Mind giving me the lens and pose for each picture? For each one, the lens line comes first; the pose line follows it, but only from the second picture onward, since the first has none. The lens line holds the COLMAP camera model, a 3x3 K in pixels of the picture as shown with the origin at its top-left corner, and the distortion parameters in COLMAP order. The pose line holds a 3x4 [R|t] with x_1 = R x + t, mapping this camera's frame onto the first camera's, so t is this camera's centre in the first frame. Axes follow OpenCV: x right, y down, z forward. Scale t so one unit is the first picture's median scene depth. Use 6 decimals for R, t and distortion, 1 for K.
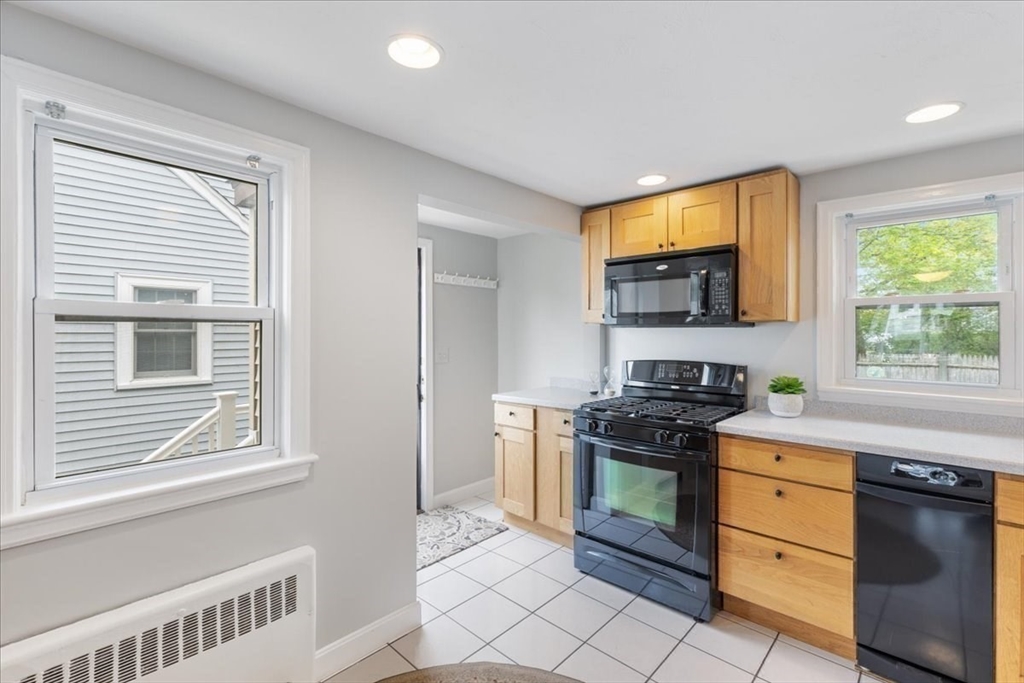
lens RADIAL K [[462.3, 0, 511.9], [0, 462.3, 330.1], [0, 0, 1]] dist [0.000164, -0.000041]
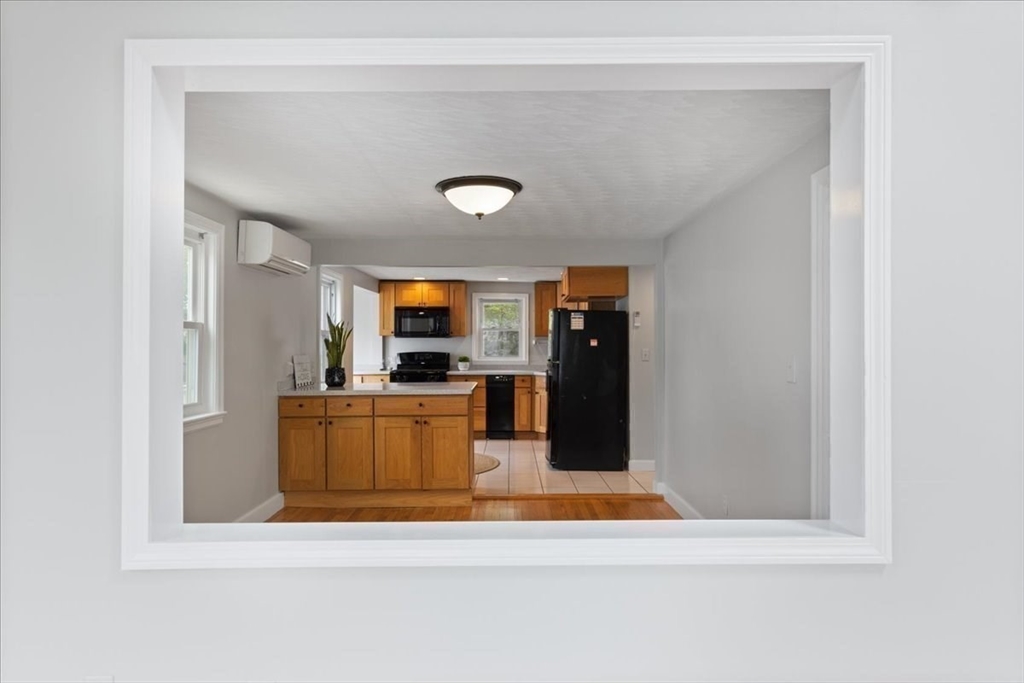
lens RADIAL K [[612.1, 0, 508.7], [0, 612.1, 337.1], [0, 0, 1]] dist [0.000322, -0.000028]
pose [[0.729107, 0.005389, 0.684379, -1.698615], [-0.004227, 0.999985, -0.003371, -0.001003], [-0.684387, -0.000435, 0.729119, -1.832435]]
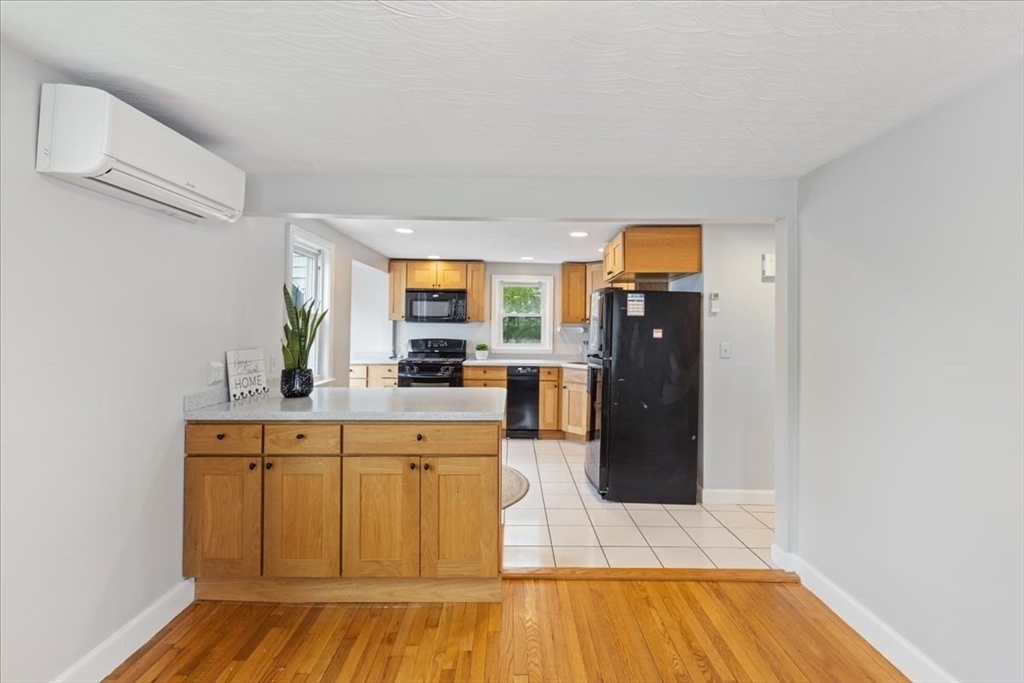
lens RADIAL K [[472.4, 0, 513.8], [0, 472.4, 317.5], [0, 0, 1]] dist [0.000645, 0.000177]
pose [[0.724653, 0.019249, 0.688845, -1.037362], [-0.015525, 0.999812, -0.011607, -0.014199], [-0.688939, -0.002283, 0.724816, -0.963400]]
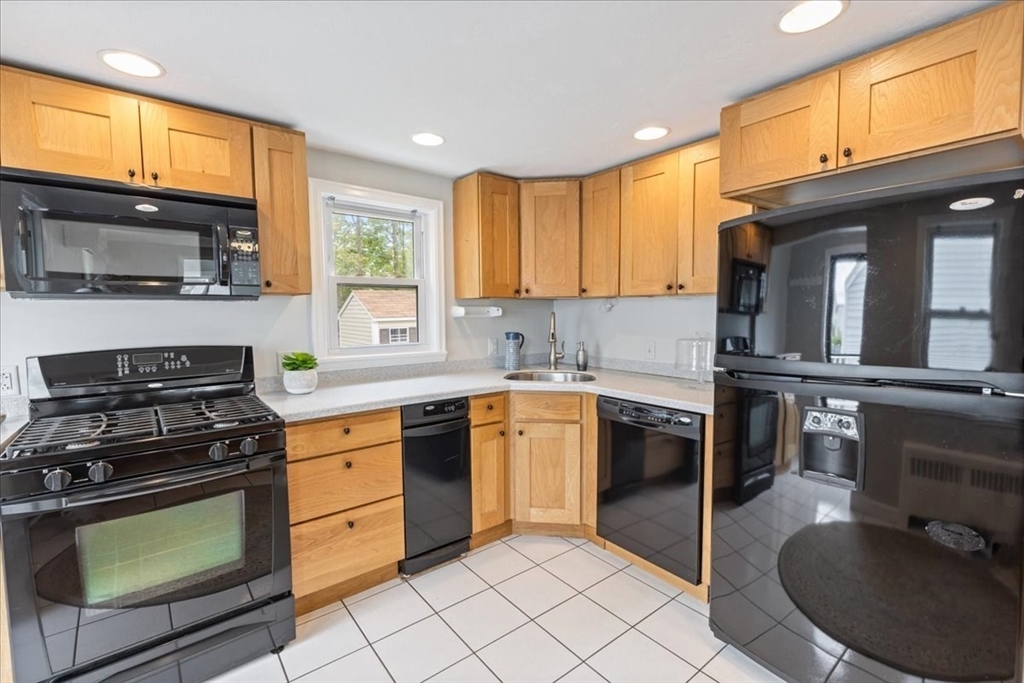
lens RADIAL K [[458.6, 0, 515.6], [0, 458.6, 342.0], [0, 0, 1]] dist [-0.001085, -0.000012]
pose [[0.143637, -0.068264, 0.987273, -0.285599], [0.004461, 0.997653, 0.068333, 0.014760], [-0.989620, -0.005411, 0.143604, 0.414333]]
